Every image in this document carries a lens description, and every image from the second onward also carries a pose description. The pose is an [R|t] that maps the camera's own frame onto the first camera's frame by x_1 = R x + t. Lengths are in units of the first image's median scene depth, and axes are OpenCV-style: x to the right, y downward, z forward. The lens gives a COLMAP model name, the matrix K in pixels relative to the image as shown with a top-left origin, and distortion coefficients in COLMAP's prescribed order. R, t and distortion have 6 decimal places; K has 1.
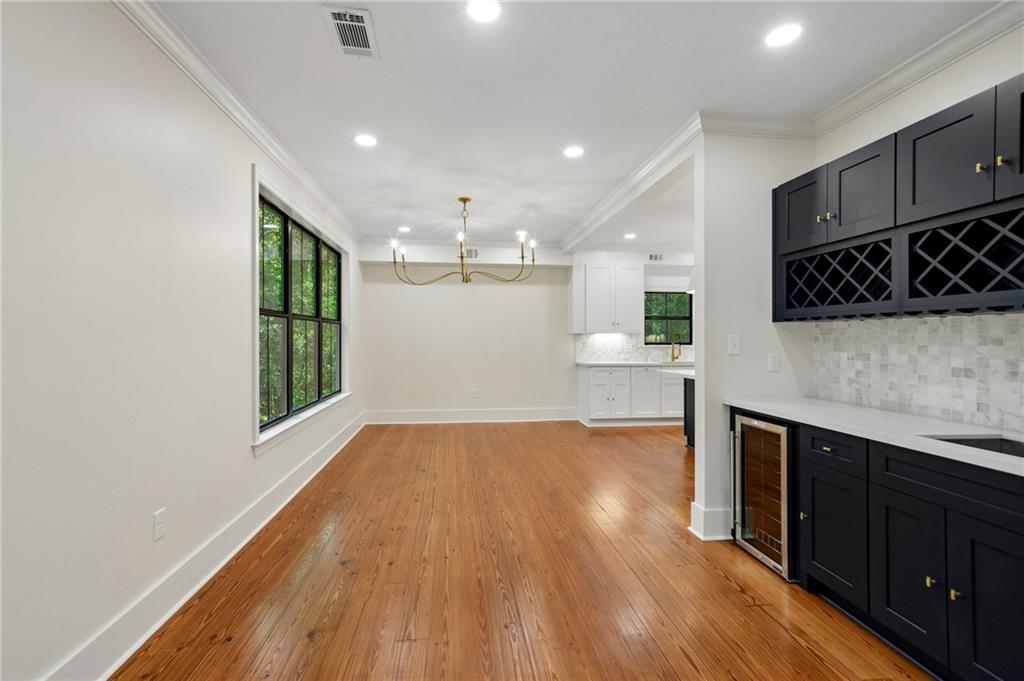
lens RADIAL K [[452.0, 0, 513.4], [0, 452.0, 335.1], [0, 0, 1]] dist [-0.014259, 0.008408]
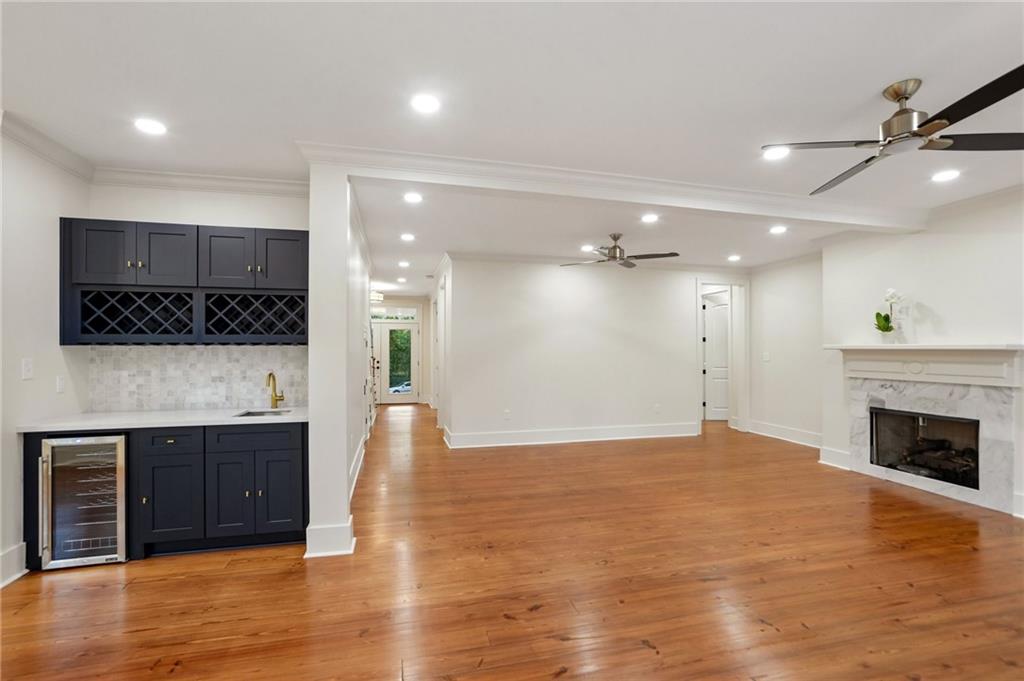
lens RADIAL K [[452.0, 0, 505.5], [0, 452.0, 345.0], [0, 0, 1]] dist [-0.014259, 0.008408]
pose [[-0.144674, 0.008105, 0.989446, -0.731491], [-0.004623, 0.999950, -0.008867, -0.030623], [-0.989469, -0.005857, -0.144629, 0.162558]]
